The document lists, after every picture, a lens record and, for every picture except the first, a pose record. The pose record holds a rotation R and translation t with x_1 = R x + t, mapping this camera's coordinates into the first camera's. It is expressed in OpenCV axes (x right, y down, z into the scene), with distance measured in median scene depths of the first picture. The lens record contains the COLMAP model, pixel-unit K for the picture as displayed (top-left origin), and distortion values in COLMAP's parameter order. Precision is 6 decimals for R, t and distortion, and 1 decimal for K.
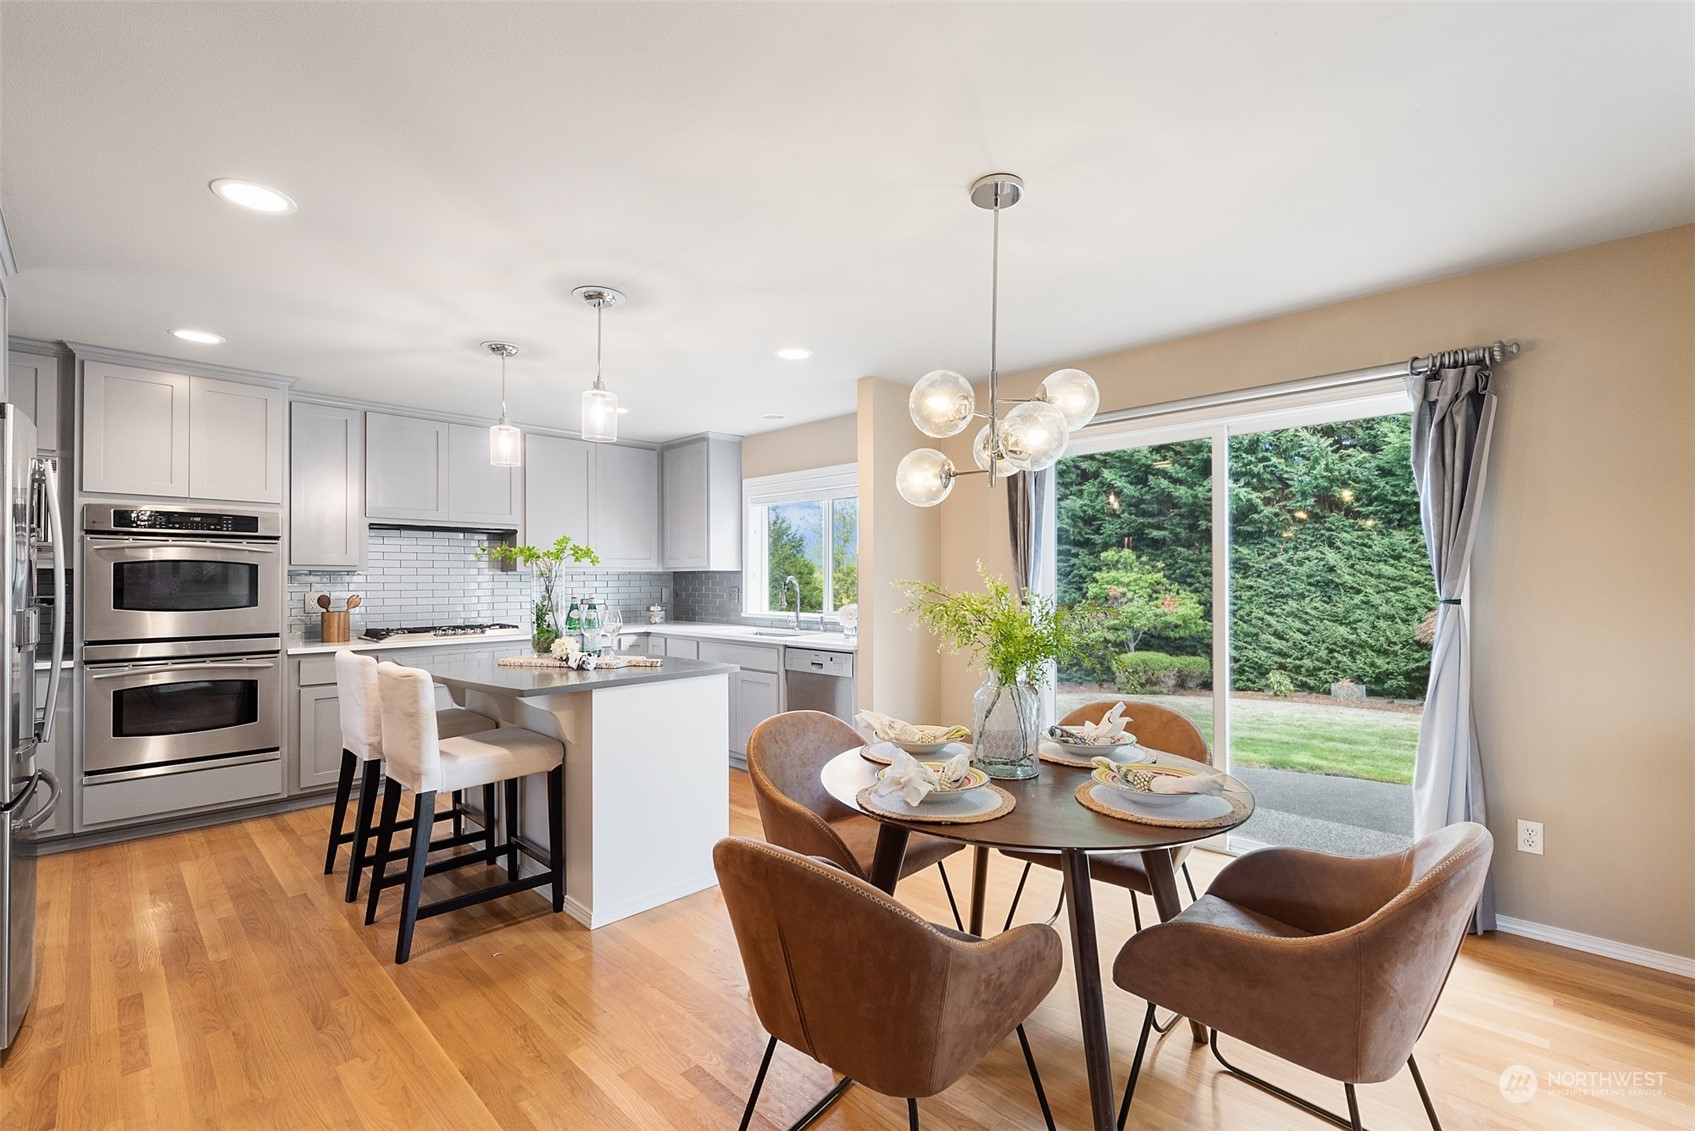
lens RADIAL K [[739.1, 0, 847.5], [0, 739.1, 565.5], [0, 0, 1]] dist [0.001431, 0.000078]
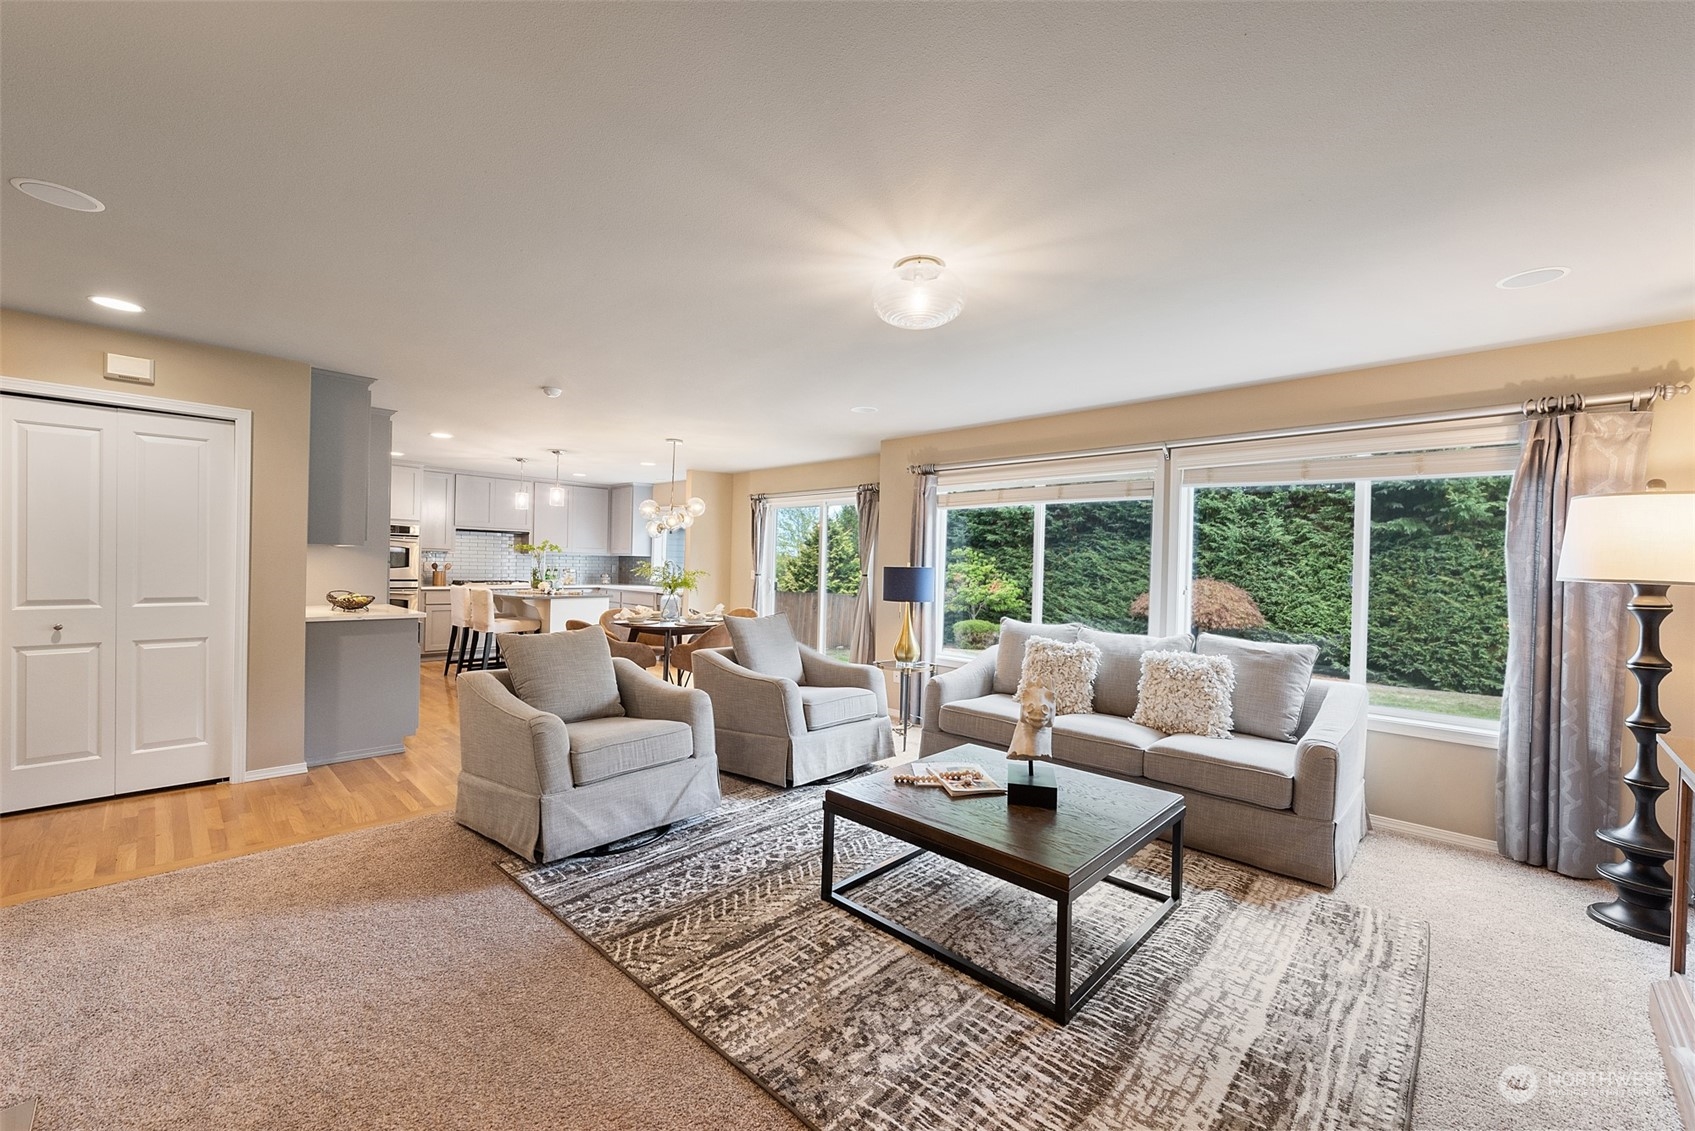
lens RADIAL K [[672.7, 0, 847.5], [0, 672.7, 565.5], [0, 0, 1]] dist [-0.001169, -0.000102]
pose [[0.999639, 0.026329, 0.005364, 0.386981], [-0.026426, 0.999473, 0.018856, -0.017006], [-0.004864, -0.018991, 0.999808, -0.782996]]
